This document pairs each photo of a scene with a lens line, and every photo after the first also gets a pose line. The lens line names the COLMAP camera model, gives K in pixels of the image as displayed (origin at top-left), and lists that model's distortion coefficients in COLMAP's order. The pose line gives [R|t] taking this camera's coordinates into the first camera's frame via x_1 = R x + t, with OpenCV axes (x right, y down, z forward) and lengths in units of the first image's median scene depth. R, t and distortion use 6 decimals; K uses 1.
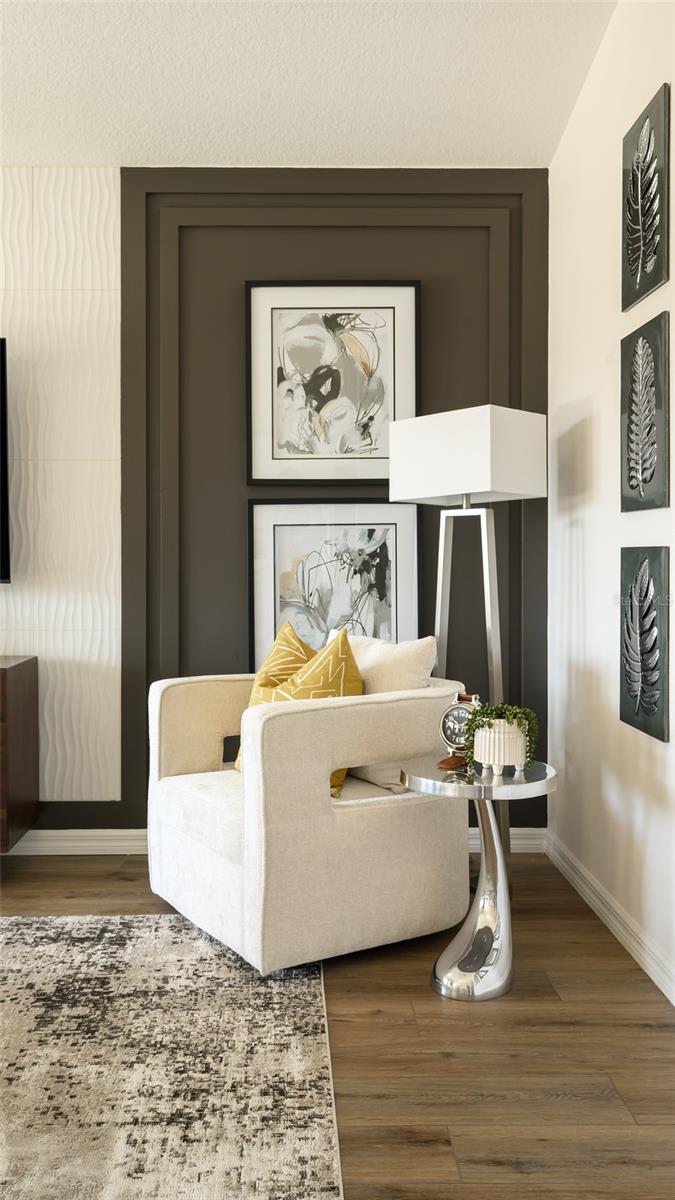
lens RADIAL K [[1059.9, 0, 308.4], [0, 1059.9, 543.5], [0, 0, 1]] dist [0.005023, 0.003908]
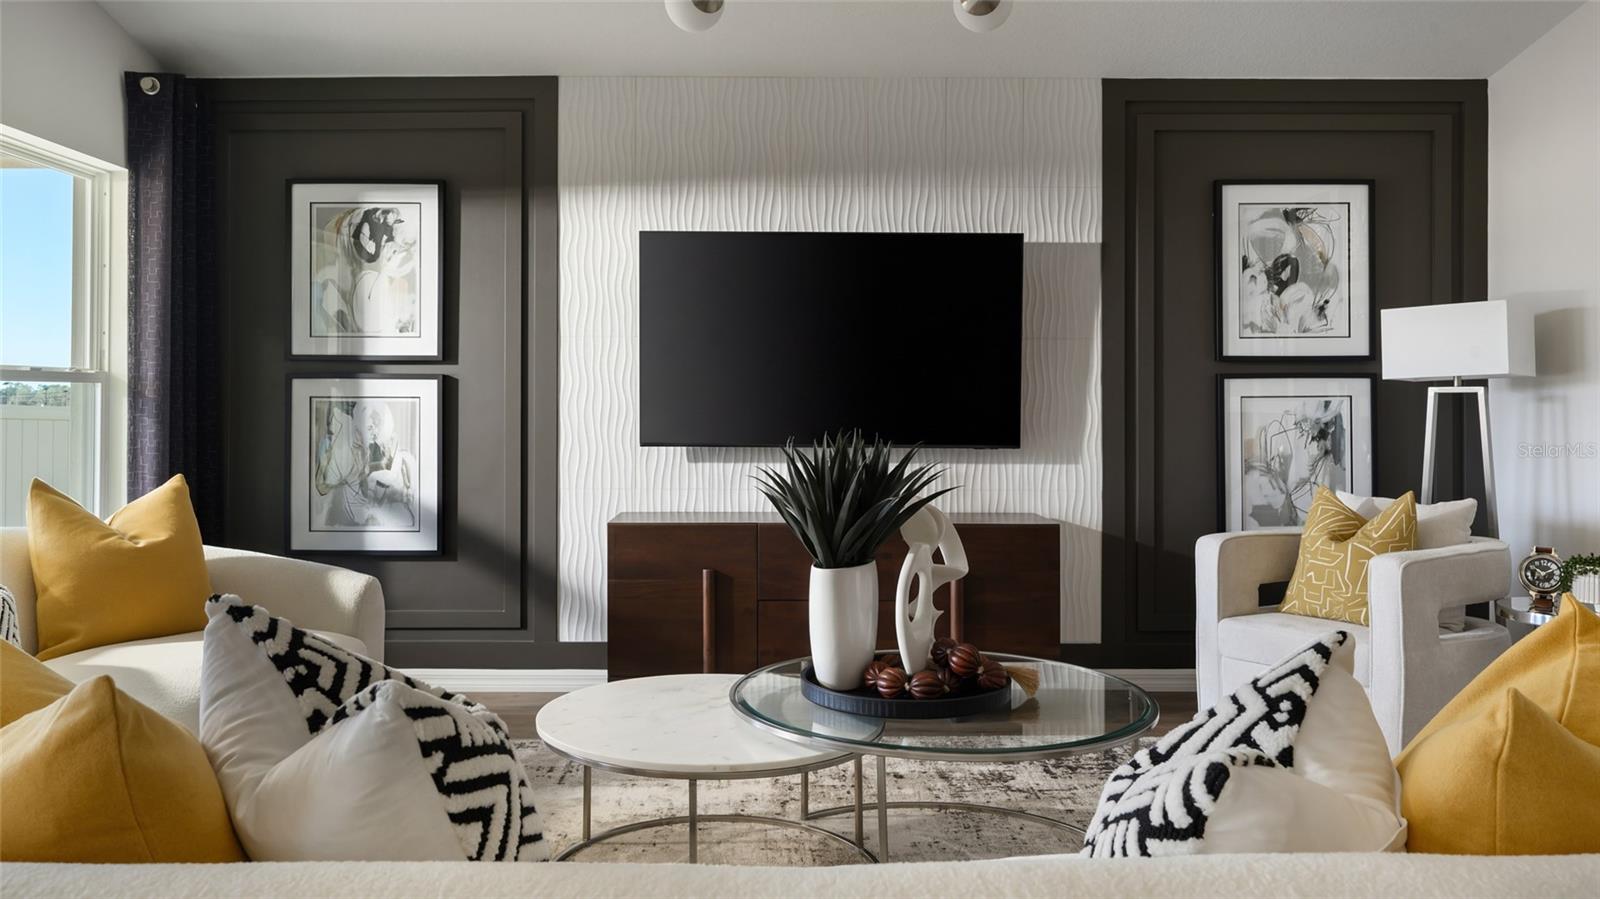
lens RADIAL K [[1188.8, 0, 796.2], [0, 1188.8, 370.3], [0, 0, 1]] dist [-0.003675, -0.001405]
pose [[0.999910, 0.001976, -0.013255, -0.487467], [-0.002138, 0.999923, -0.012225, -0.029259], [0.013230, 0.012252, 0.999837, -0.261304]]
